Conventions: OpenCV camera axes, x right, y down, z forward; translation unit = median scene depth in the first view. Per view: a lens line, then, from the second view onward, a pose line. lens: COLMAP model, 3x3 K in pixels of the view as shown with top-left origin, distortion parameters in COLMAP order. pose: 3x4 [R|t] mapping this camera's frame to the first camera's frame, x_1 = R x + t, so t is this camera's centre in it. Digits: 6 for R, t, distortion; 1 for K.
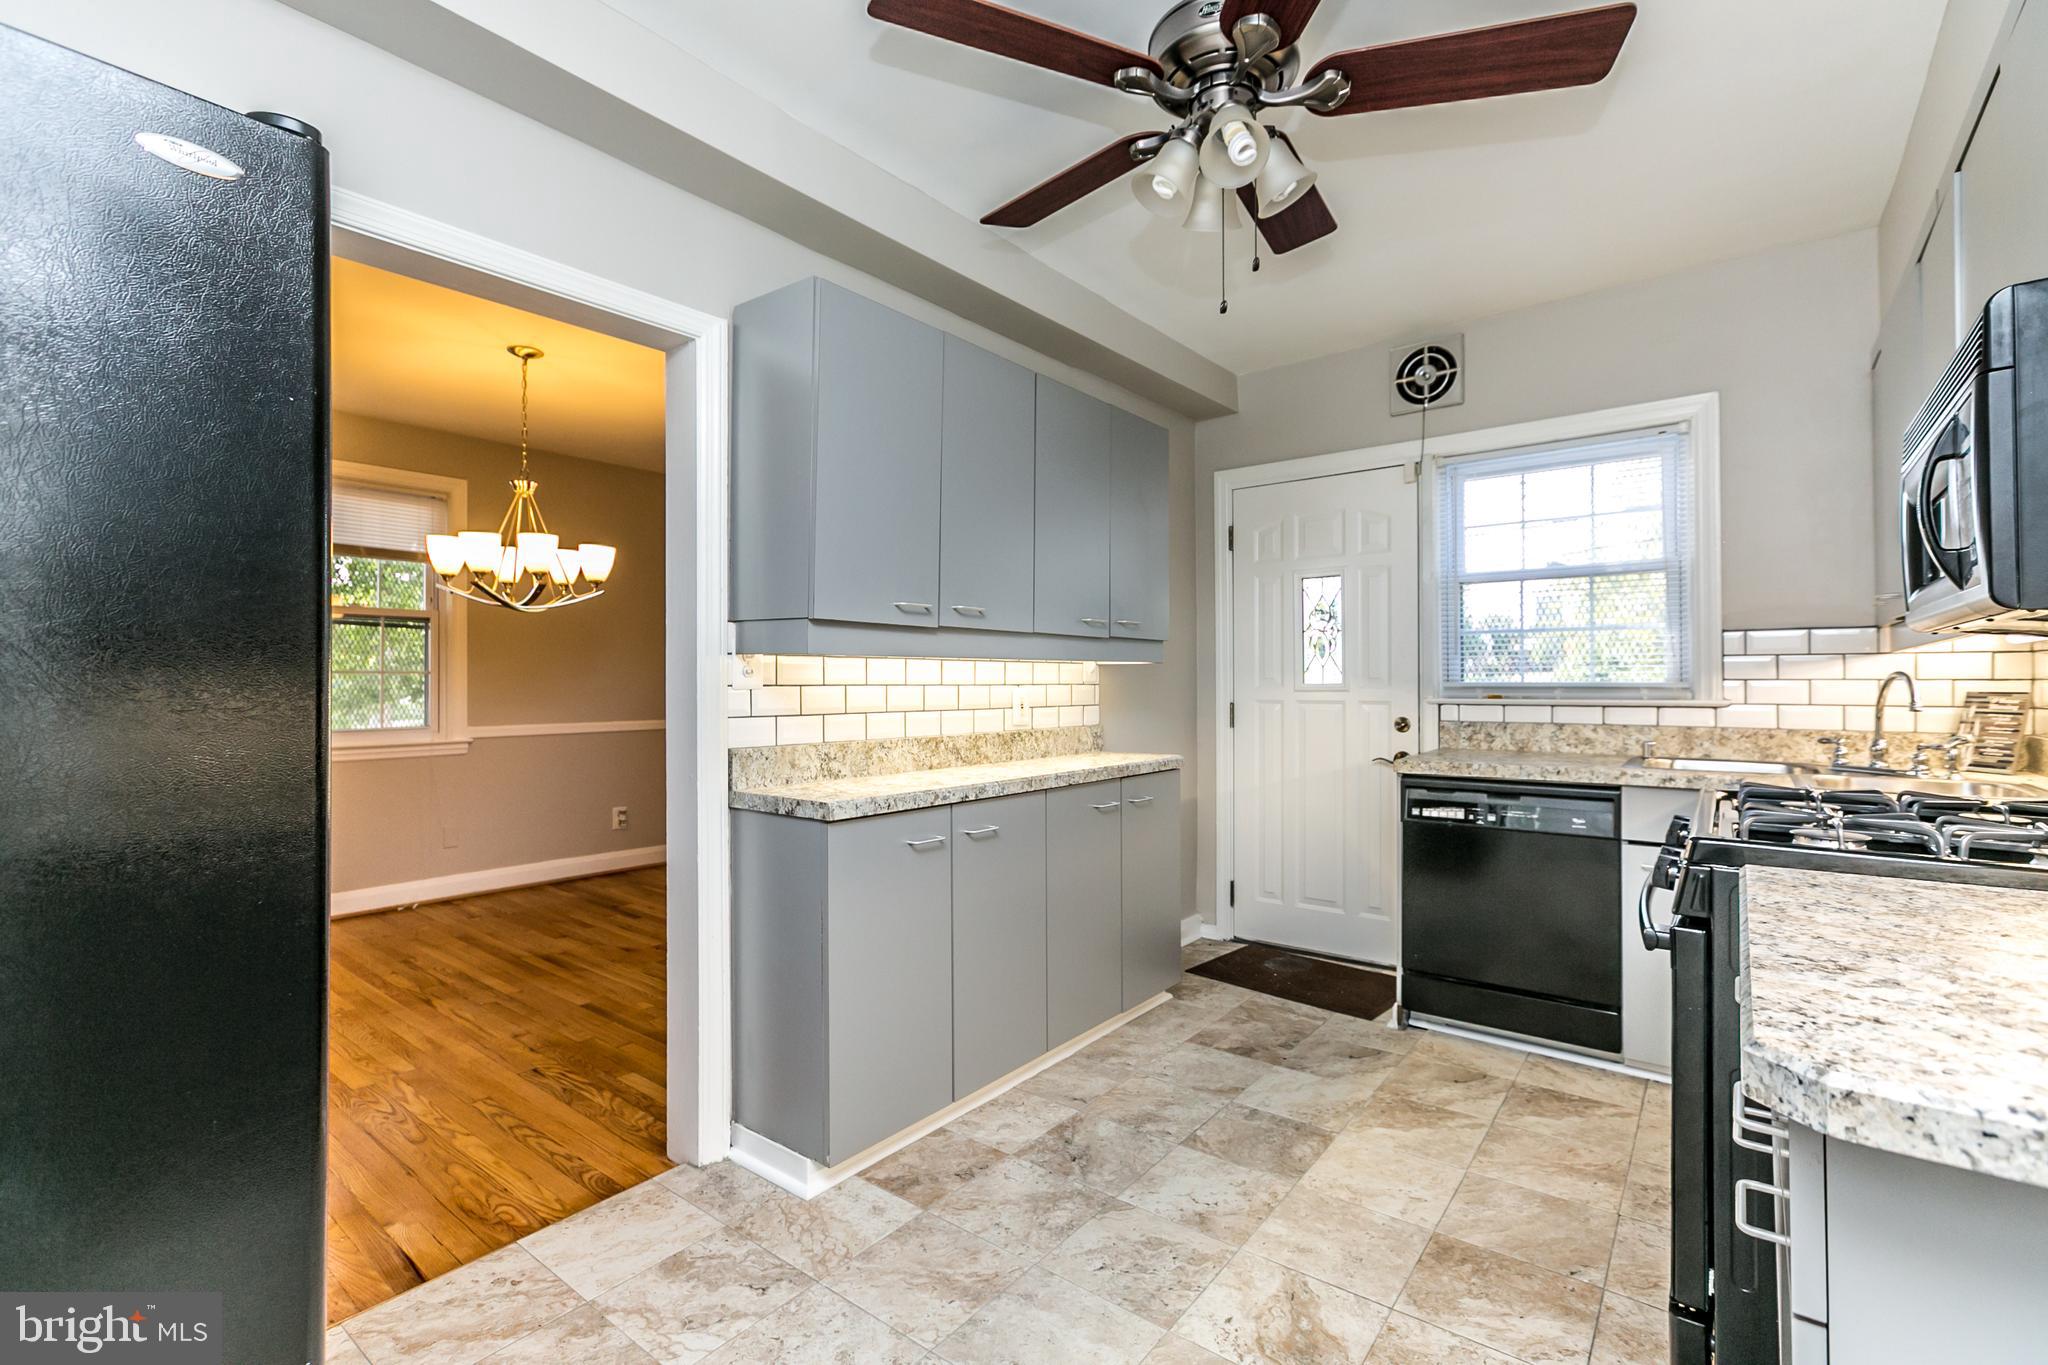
lens RADIAL K [[936.5, 0, 1017.7], [0, 936.5, 664.2], [0, 0, 1]] dist [-0.003081, 0.006932]
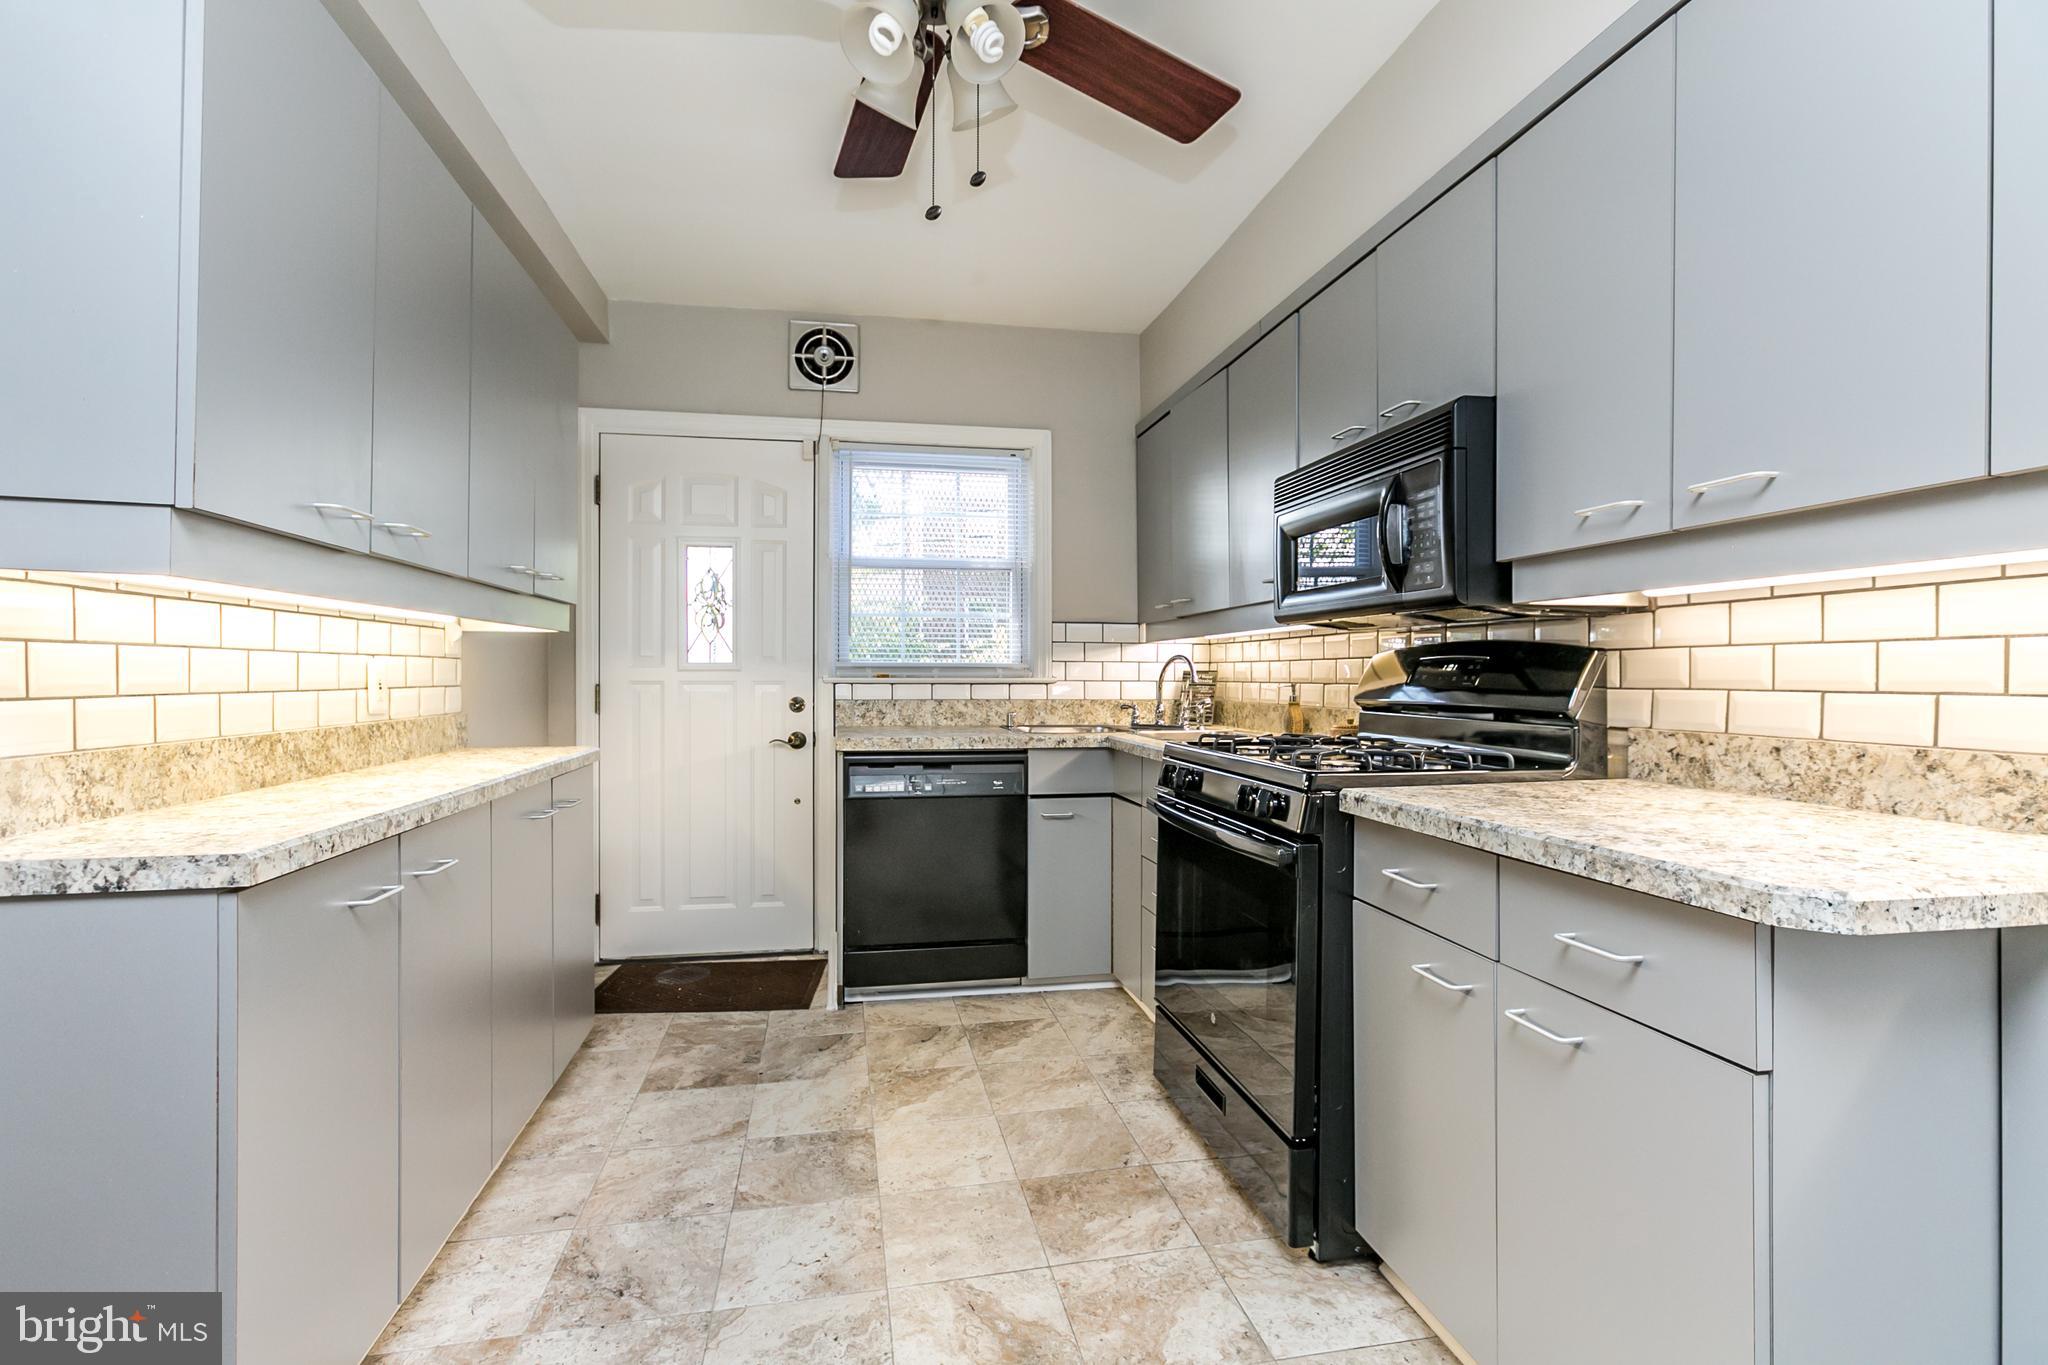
lens RADIAL K [[936.5, 0, 1020.4], [0, 936.5, 670.5], [0, 0, 1]] dist [-0.003081, 0.006932]
pose [[0.641111, 0.008920, 0.767397, -0.255551], [-0.020585, 0.999773, 0.005576, 0.023814], [-0.767172, -0.019372, 0.641148, 0.244832]]
